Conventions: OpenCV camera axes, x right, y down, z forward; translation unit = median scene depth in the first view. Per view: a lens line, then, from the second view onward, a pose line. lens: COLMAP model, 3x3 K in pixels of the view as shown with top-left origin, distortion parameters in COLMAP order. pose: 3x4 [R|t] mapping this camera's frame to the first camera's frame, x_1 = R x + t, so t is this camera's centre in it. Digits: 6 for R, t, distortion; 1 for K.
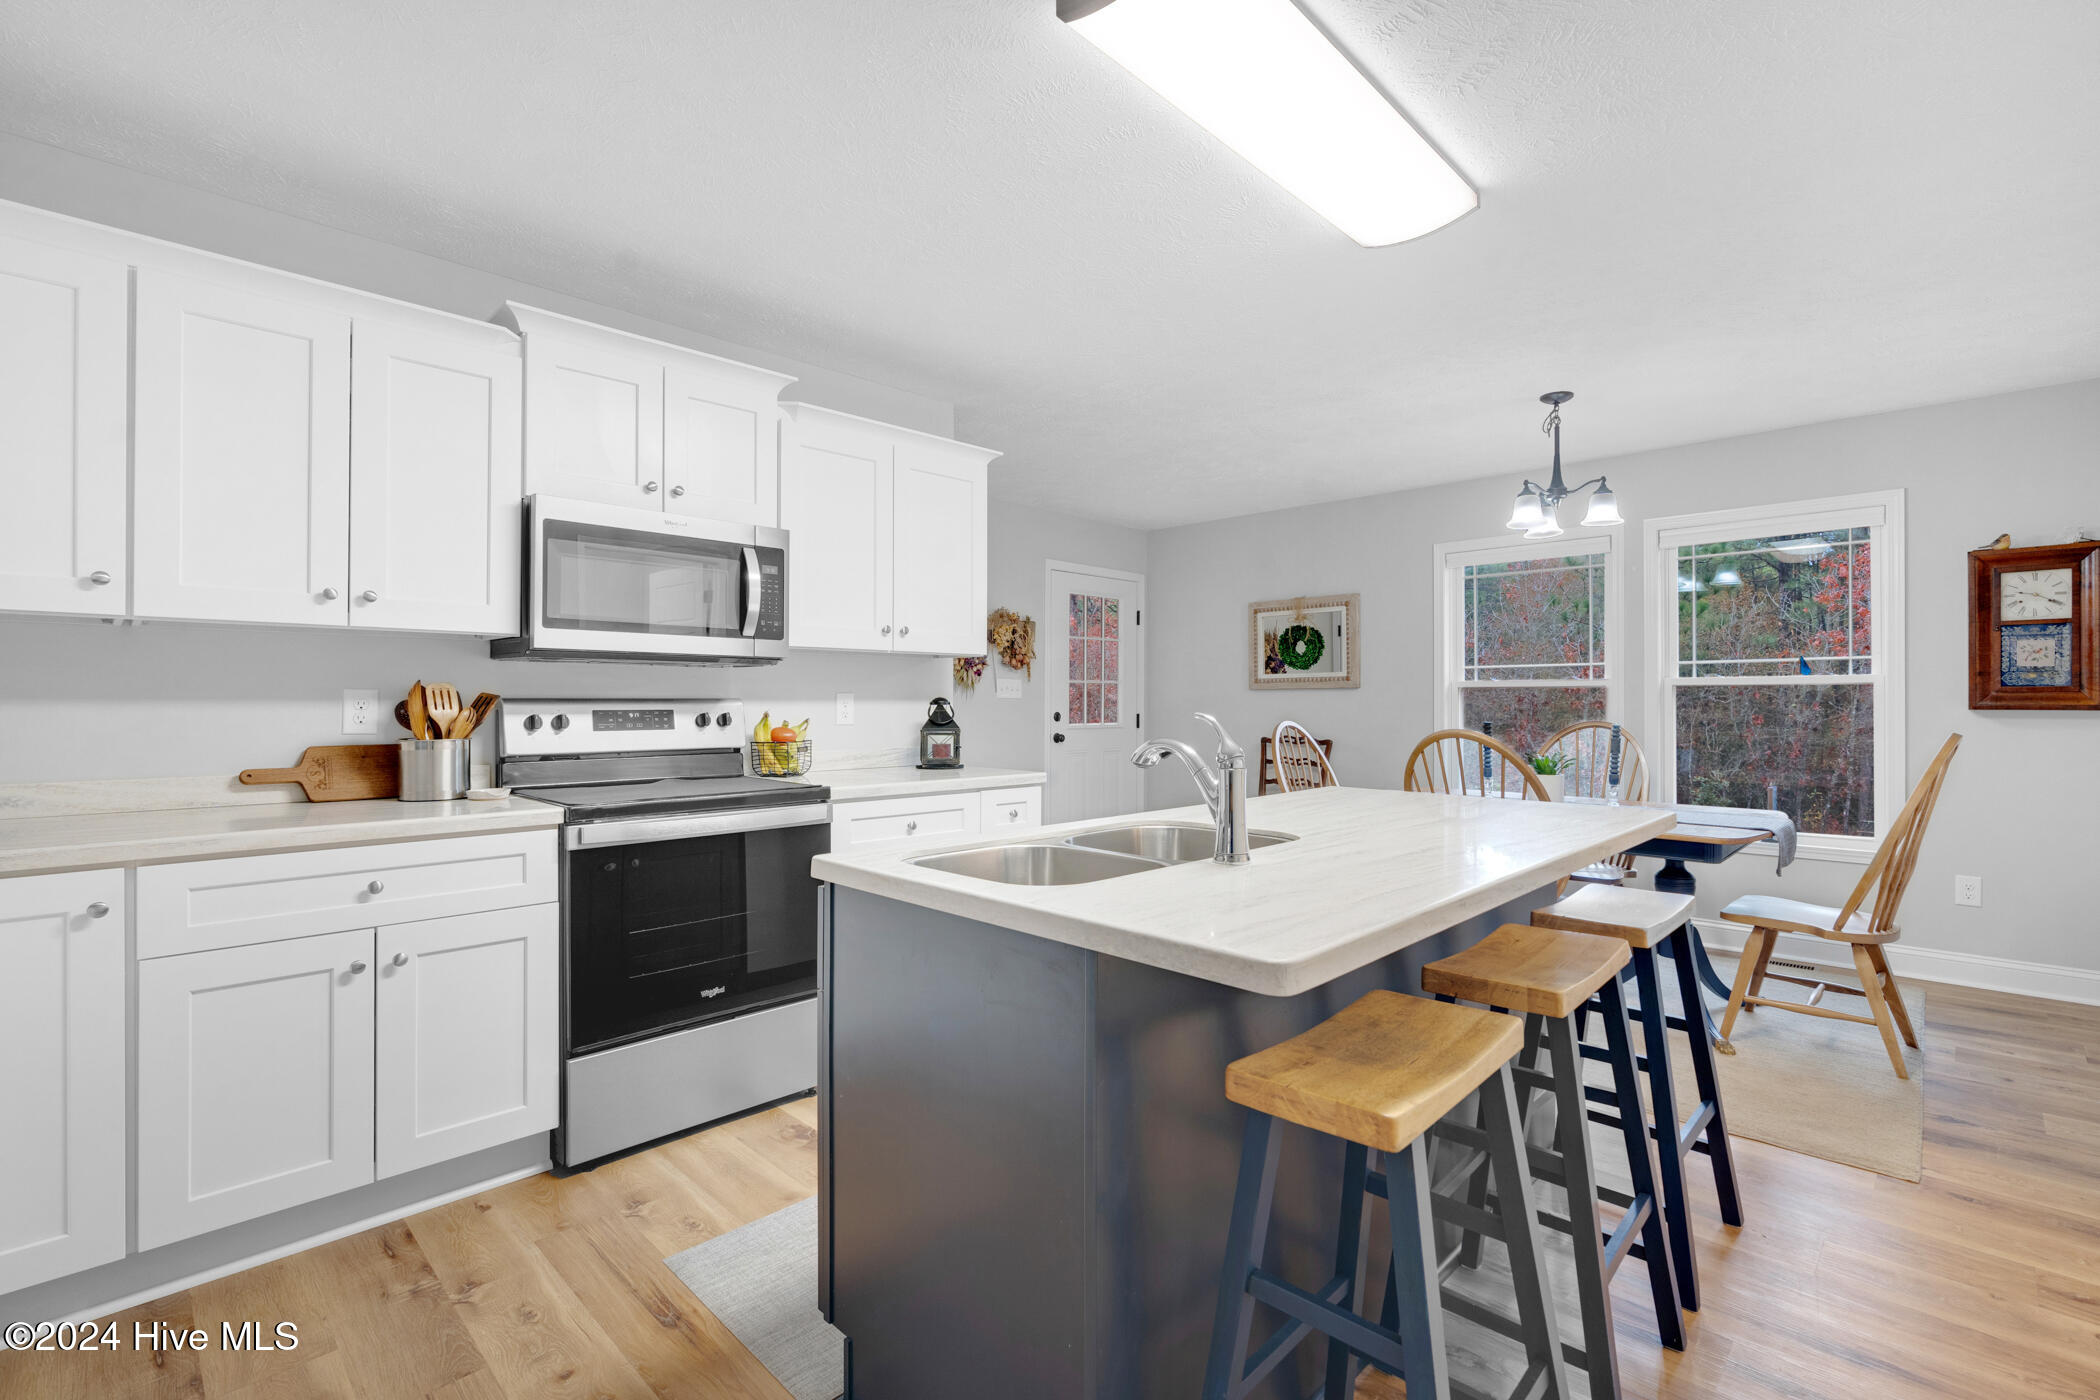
lens RADIAL K [[991.5, 0, 1051.2], [0, 991.5, 698.5], [0, 0, 1]] dist [-0.001883, -0.000031]
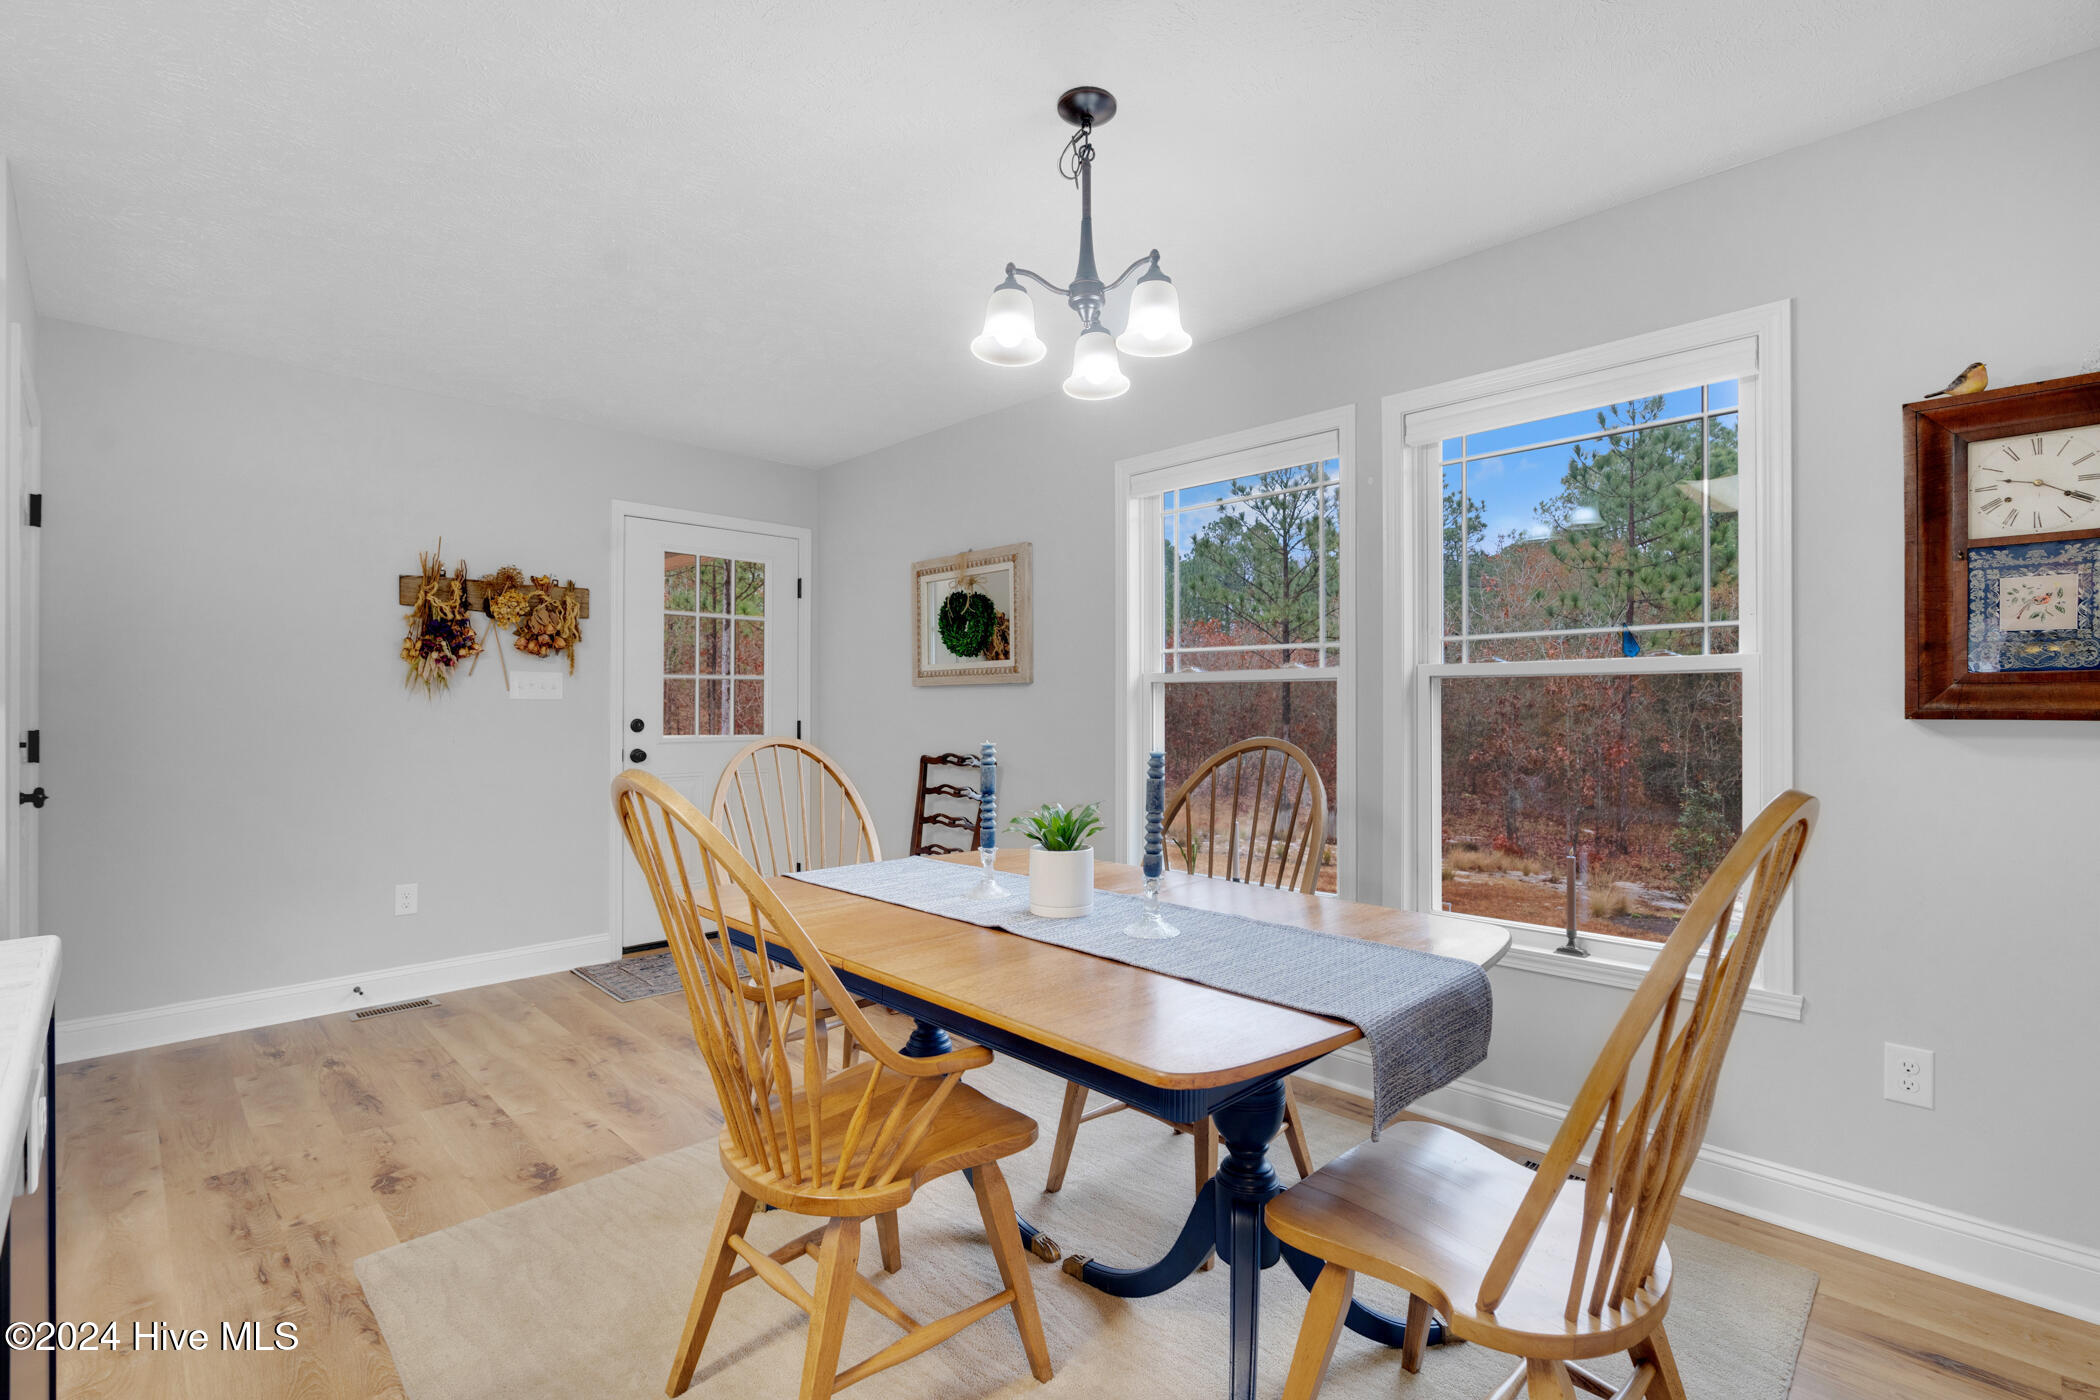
lens RADIAL K [[991.5, 0, 1056.3], [0, 991.5, 700.6], [0, 0, 1]] dist [-0.001883, -0.000031]
pose [[0.999882, -0.000357, -0.015342, 0.443255], [0.000358, 1.000000, 0.000047, 0.001118], [0.015342, -0.000052, 0.999882, 0.432246]]
